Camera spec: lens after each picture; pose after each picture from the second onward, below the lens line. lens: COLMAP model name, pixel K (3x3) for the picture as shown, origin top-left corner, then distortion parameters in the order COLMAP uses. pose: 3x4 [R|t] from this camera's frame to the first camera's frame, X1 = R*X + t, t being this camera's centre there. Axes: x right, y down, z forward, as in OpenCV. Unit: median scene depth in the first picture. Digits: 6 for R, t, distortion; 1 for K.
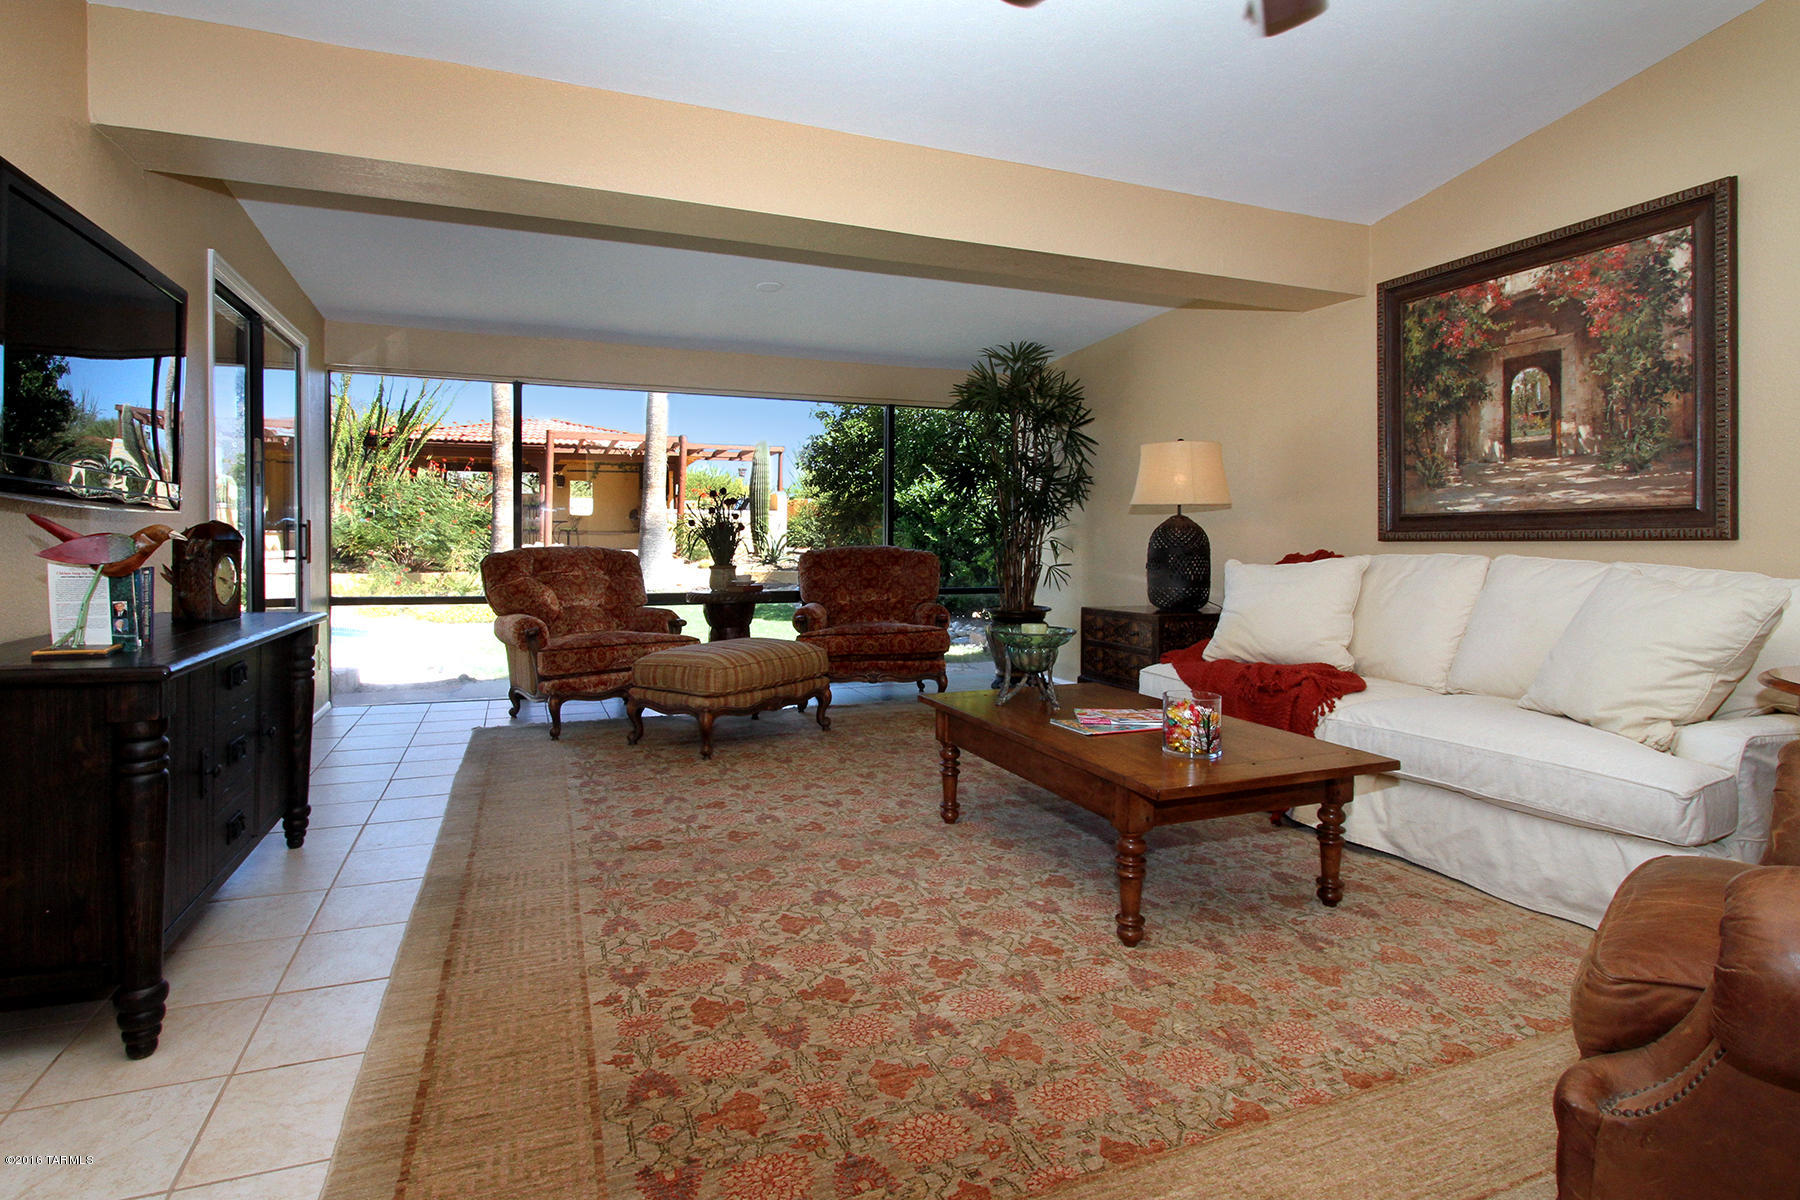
lens RADIAL K [[861.8, 0, 894.8], [0, 861.8, 567.7], [0, 0, 1]] dist [-0.015360, -0.000294]
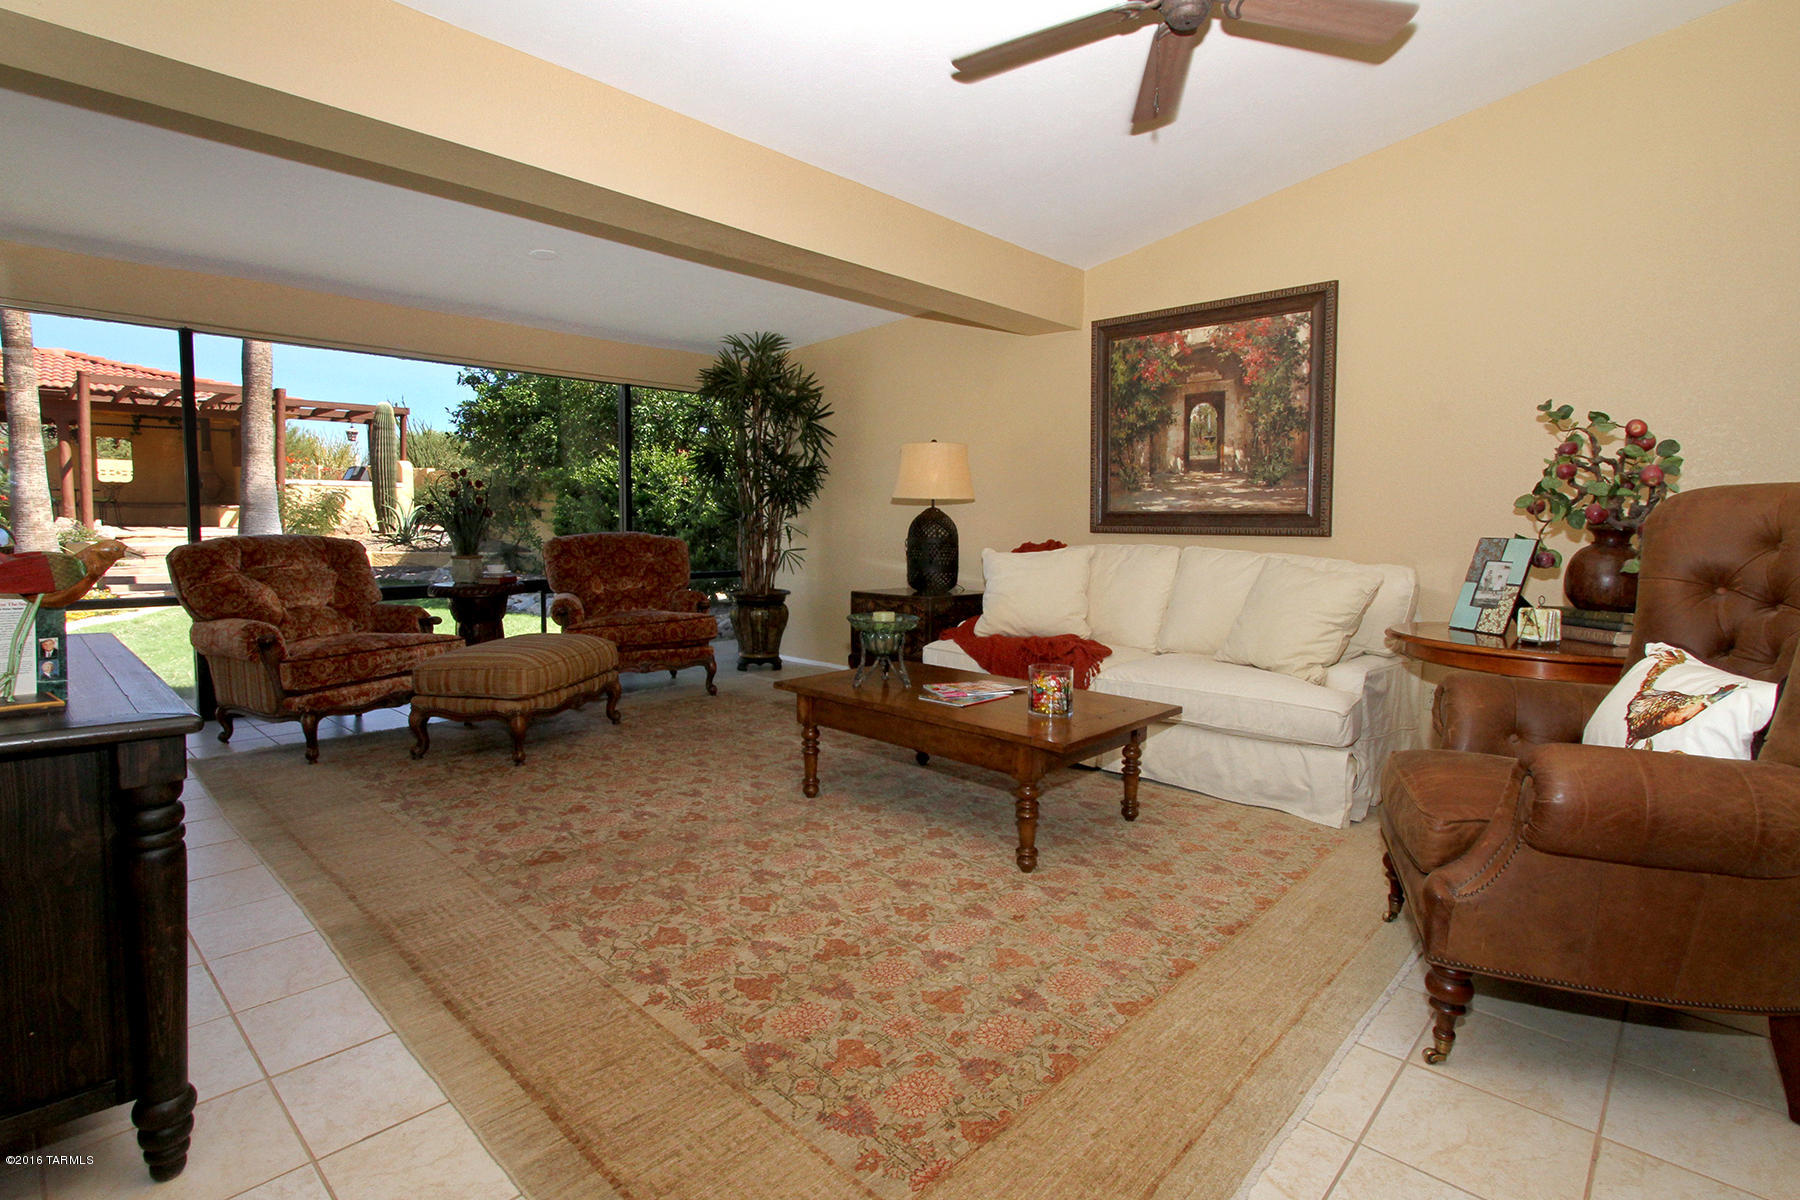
lens RADIAL K [[863.6, 0, 897.7], [0, 863.6, 594.6], [0, 0, 1]] dist [-0.019286, -0.000318]
pose [[0.906587, -0.028027, 0.421087, -0.276504], [0.002502, 0.998132, 0.061049, -0.024112], [-0.422012, -0.054292, 0.904963, -0.017431]]
